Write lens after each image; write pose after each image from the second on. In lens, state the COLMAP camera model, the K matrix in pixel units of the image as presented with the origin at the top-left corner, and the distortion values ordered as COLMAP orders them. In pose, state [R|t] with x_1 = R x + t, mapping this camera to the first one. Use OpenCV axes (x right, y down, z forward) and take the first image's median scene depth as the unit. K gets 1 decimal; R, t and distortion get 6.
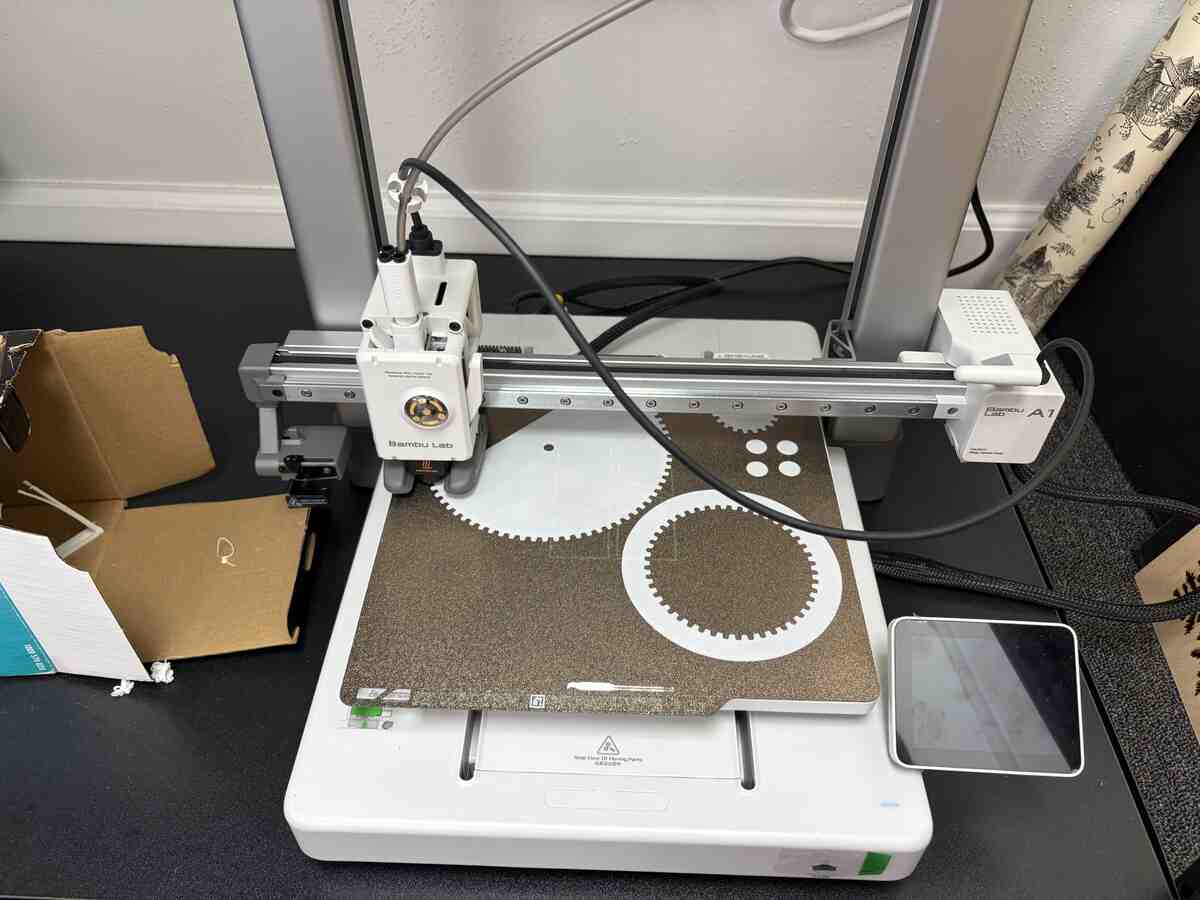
lens RADIAL K [[917.1, 0, 596.2], [0, 917.1, 446.3], [0, 0, 1]] dist [0.013609, -0.030419]
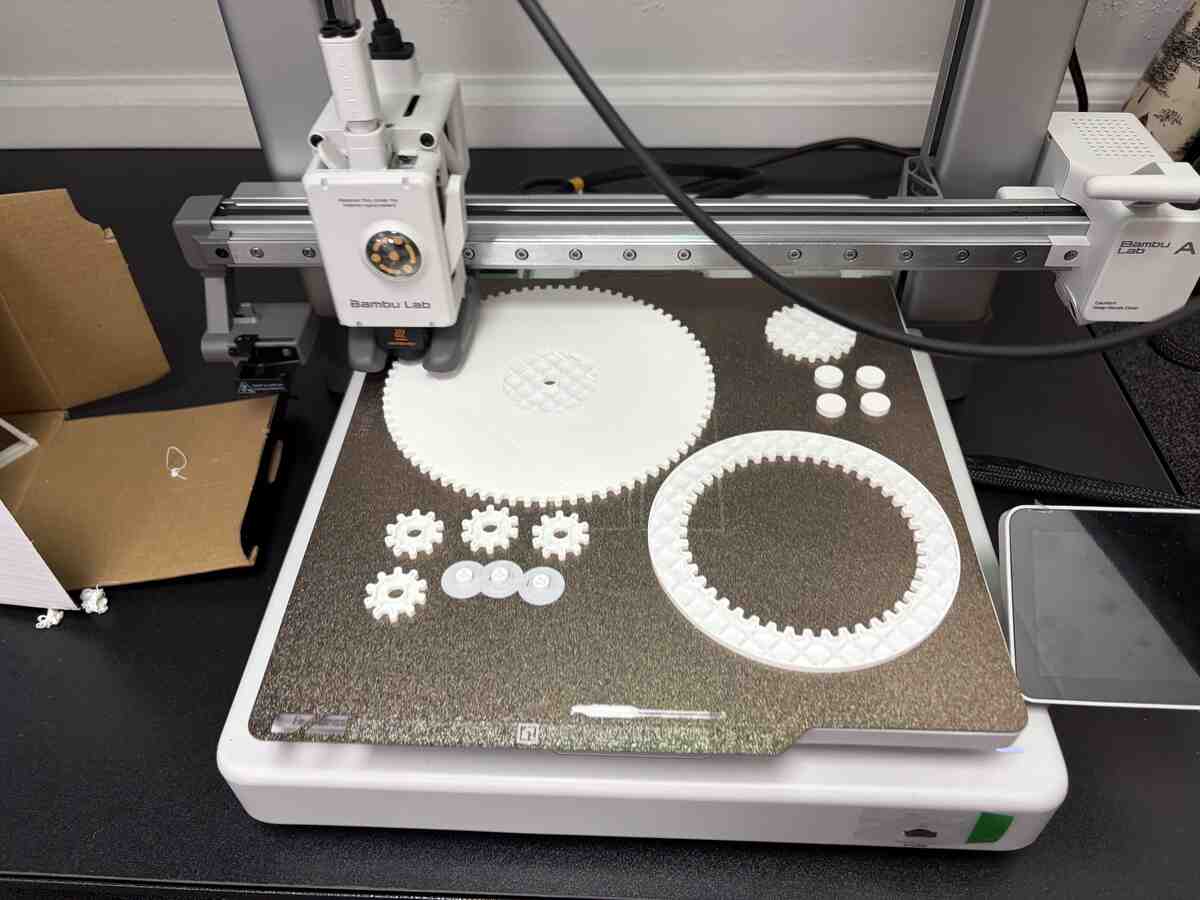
lens RADIAL K [[917.1, 0, 587.4], [0, 917.1, 449.7], [0, 0, 1]] dist [0.013609, -0.030419]
pose [[0.999065, -0.013889, -0.040931, 0.007291], [0.014596, 0.999749, 0.017023, 0.098576], [0.040684, -0.017604, 0.999017, 0.186445]]
